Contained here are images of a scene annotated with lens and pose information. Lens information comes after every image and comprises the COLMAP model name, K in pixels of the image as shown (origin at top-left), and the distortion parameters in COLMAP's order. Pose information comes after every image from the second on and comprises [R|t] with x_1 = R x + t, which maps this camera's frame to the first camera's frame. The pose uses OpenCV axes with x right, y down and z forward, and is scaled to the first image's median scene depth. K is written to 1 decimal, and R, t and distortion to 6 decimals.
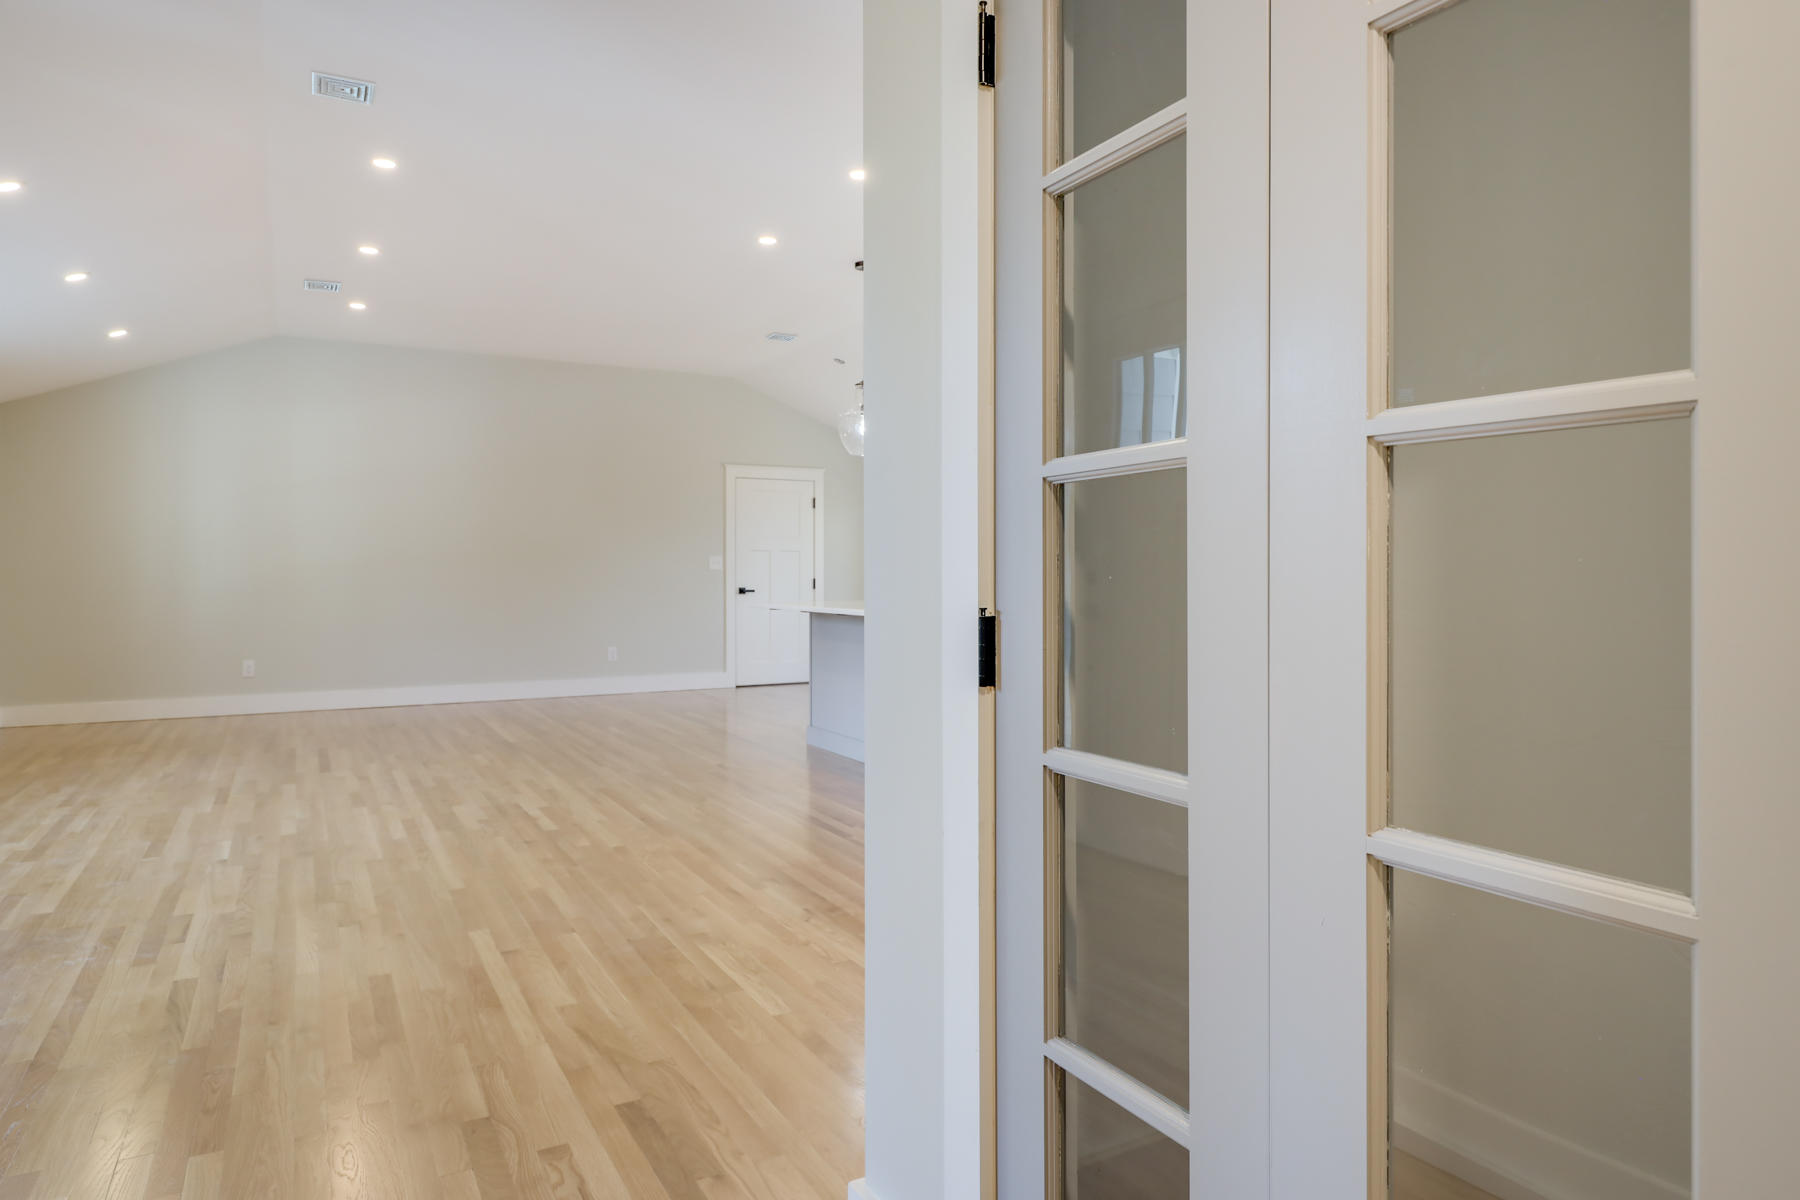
lens RADIAL K [[1111.7, 0, 898.7], [0, 1111.7, 561.6], [0, 0, 1]] dist [-0.001023, 0.000248]
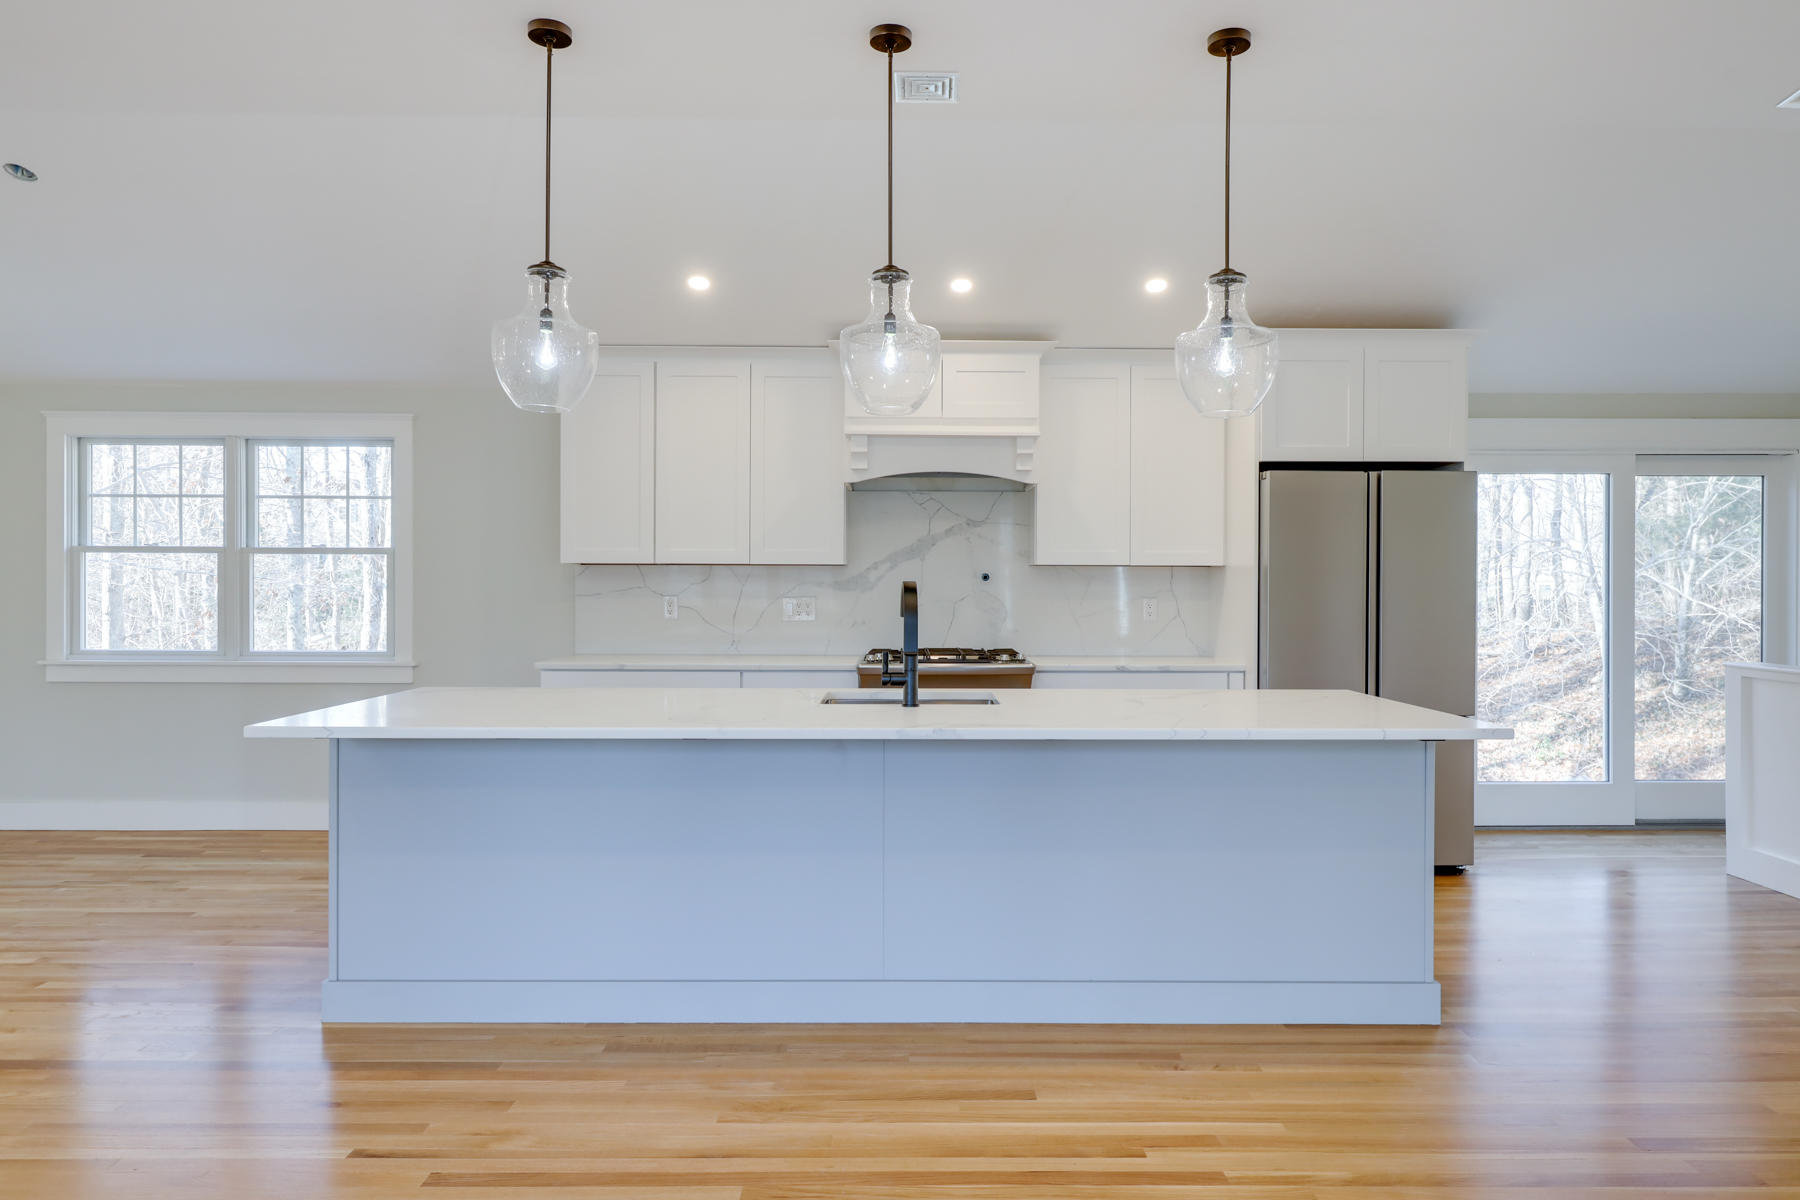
lens RADIAL K [[1123.6, 0, 921.8], [0, 1123.6, 589.6], [0, 0, 1]] dist [-0.000393, -0.000428]
pose [[0.467251, -0.001909, 0.884123, -0.506747], [-0.013162, 0.999872, 0.009115, -0.027326], [-0.884027, -0.015896, 0.467166, 0.775182]]
